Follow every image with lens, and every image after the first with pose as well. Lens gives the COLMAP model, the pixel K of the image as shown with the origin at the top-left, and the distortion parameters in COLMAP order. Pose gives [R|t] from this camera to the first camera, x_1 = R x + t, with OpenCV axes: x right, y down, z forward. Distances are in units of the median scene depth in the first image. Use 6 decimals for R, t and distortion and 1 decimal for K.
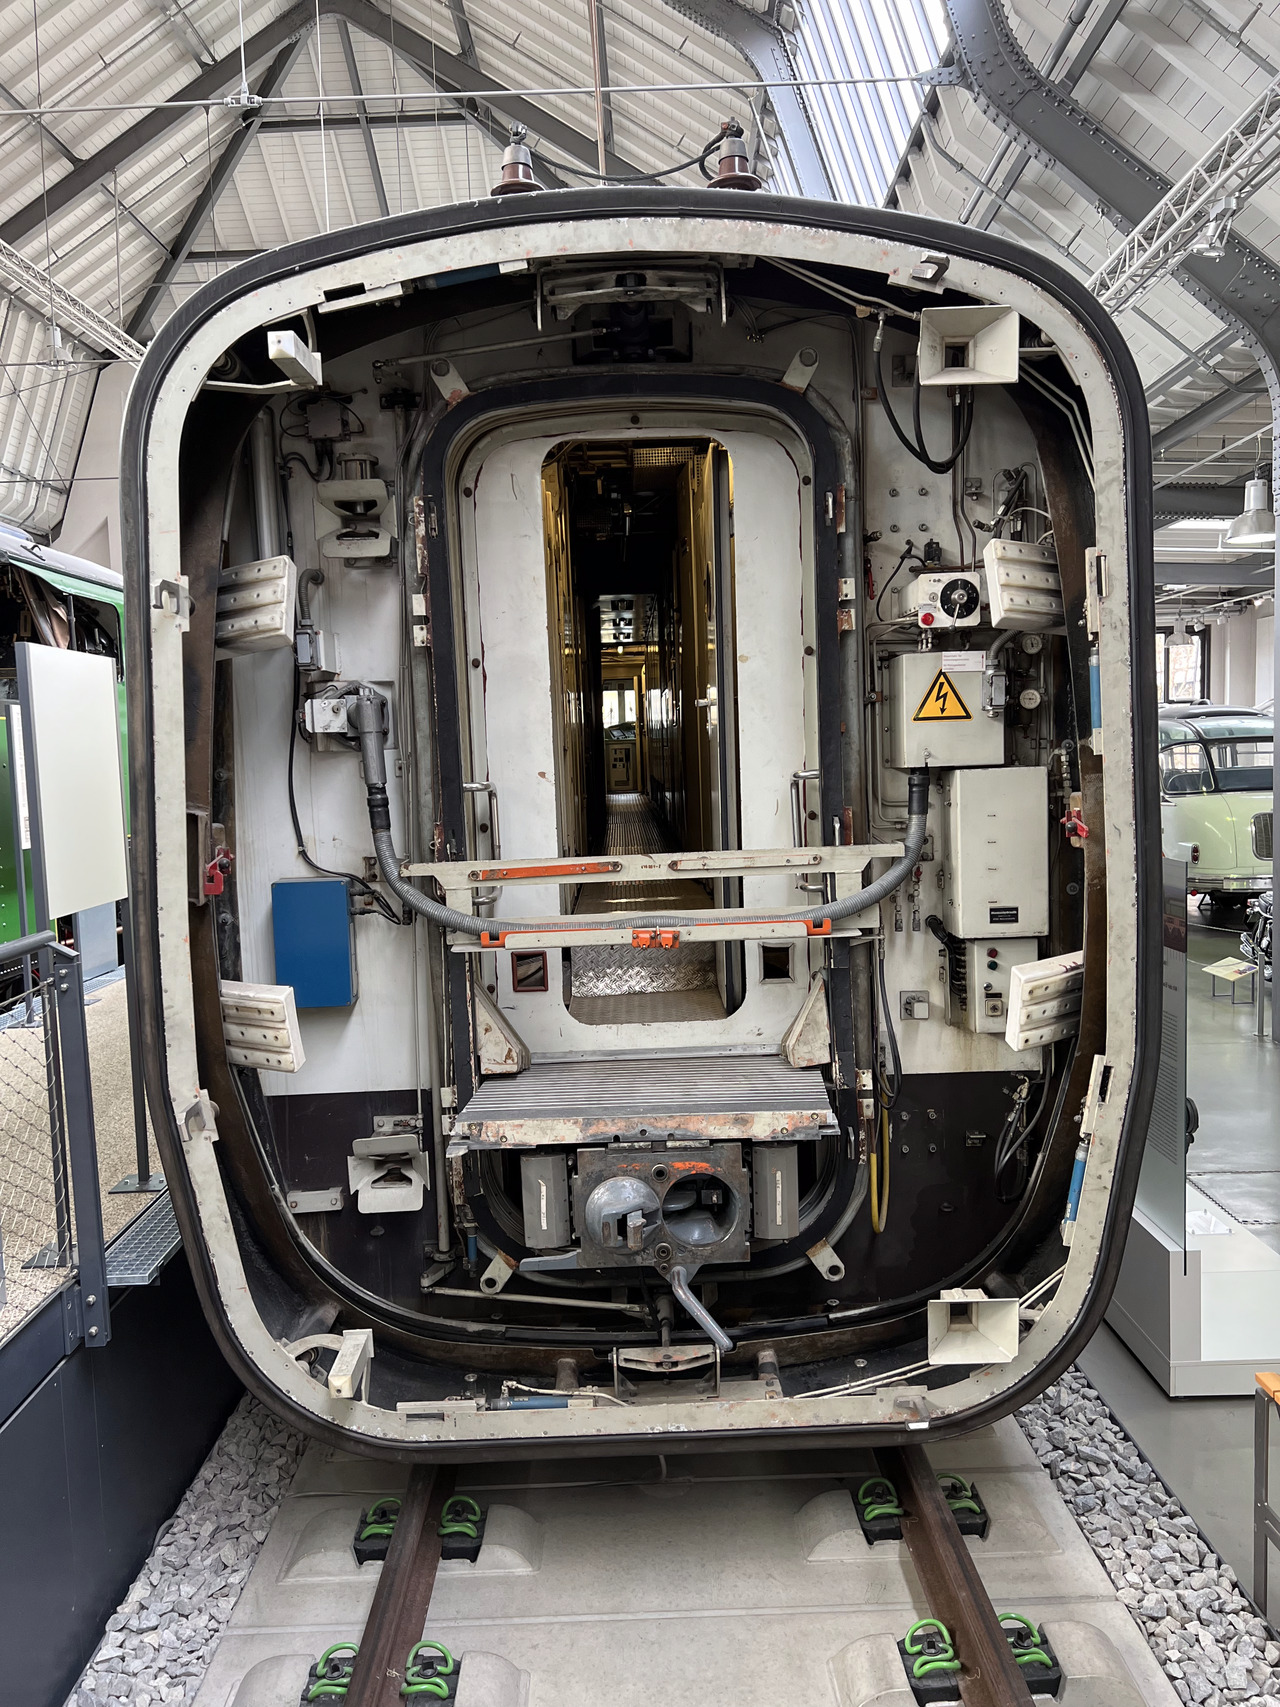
lens RADIAL K [[1285.9, 0, 640.5], [0, 1285.9, 857.8], [0, 0, 1]] dist [0.055912, -0.063452]
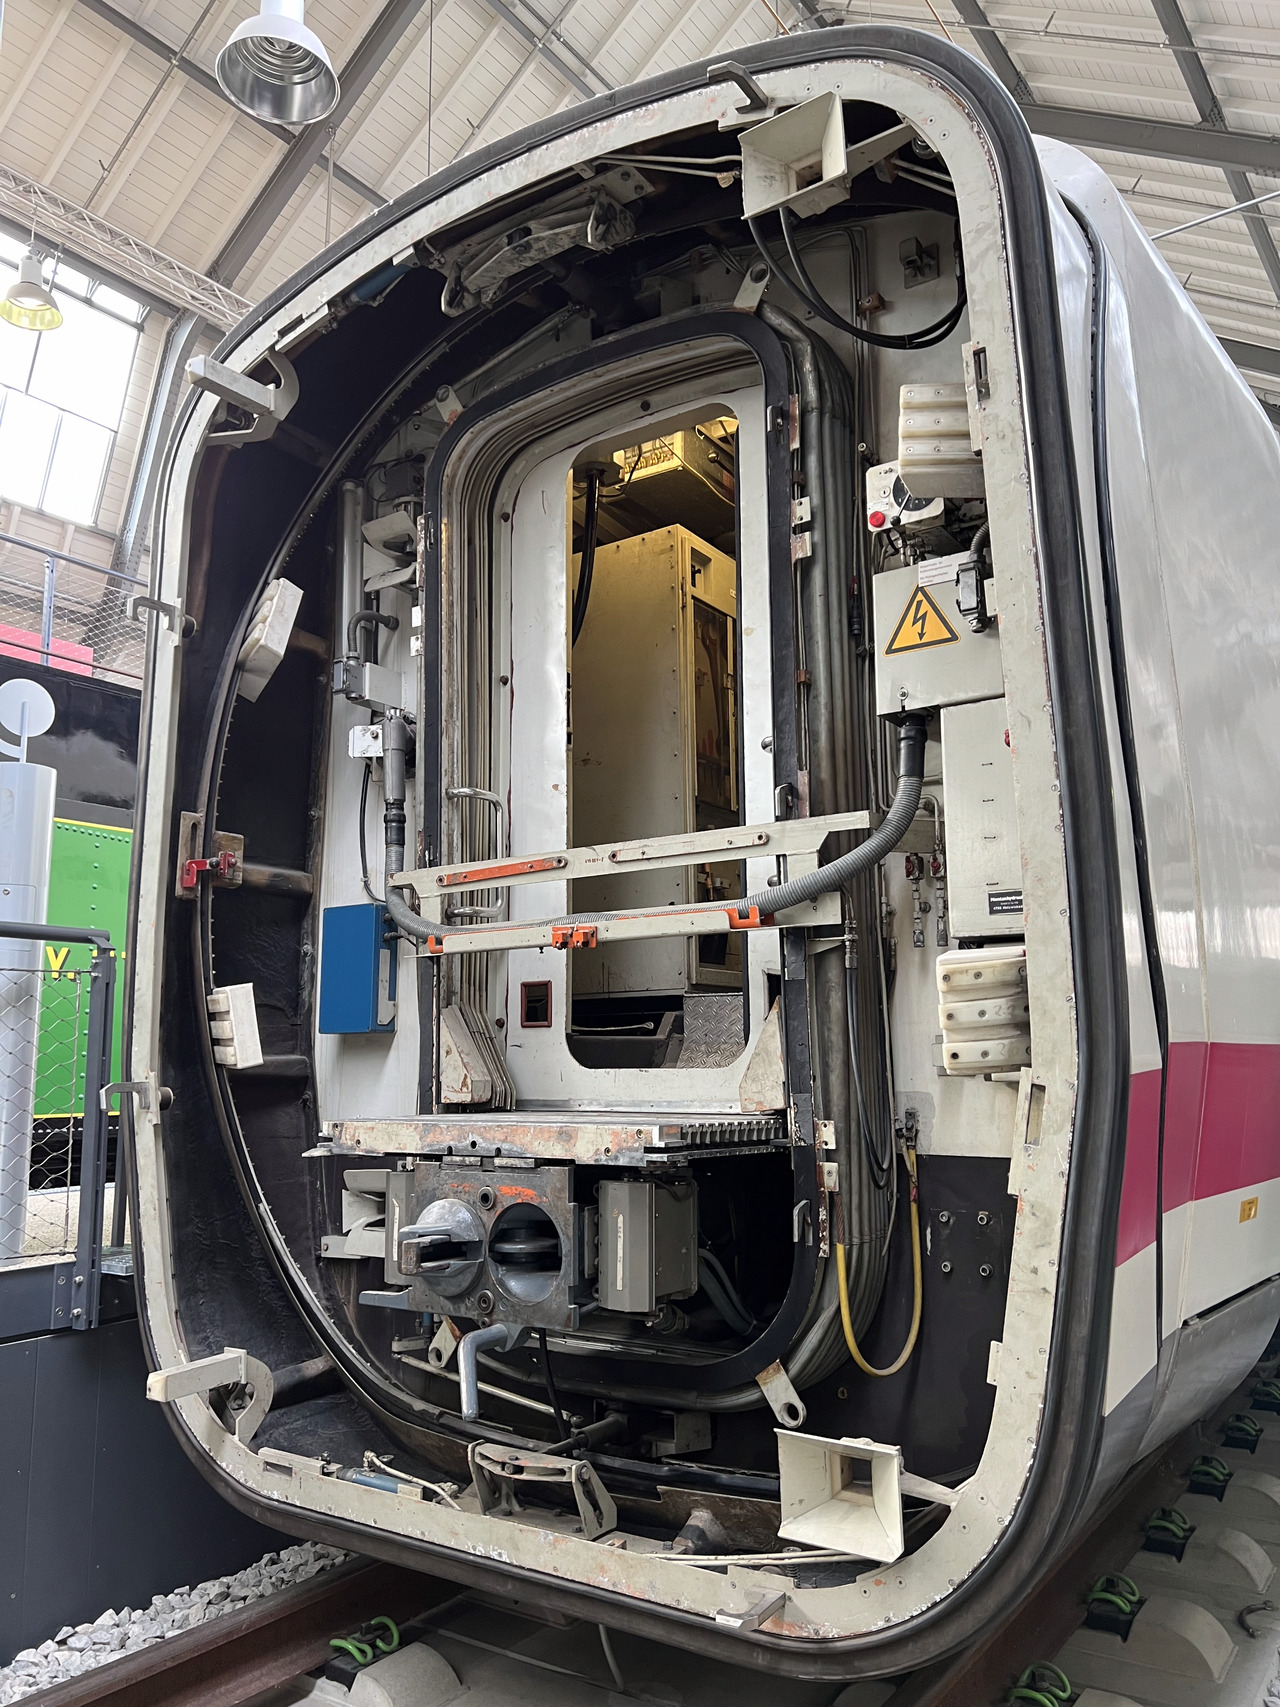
lens RADIAL K [[1285.9, 0, 641.5], [0, 1285.9, 853.4], [0, 0, 1]] dist [0.055912, -0.063452]
pose [[0.815882, -0.066744, -0.574353, 0.521668], [-0.067692, 0.975460, -0.209514, 0.178049], [0.574242, 0.209818, 0.791342, 0.331807]]
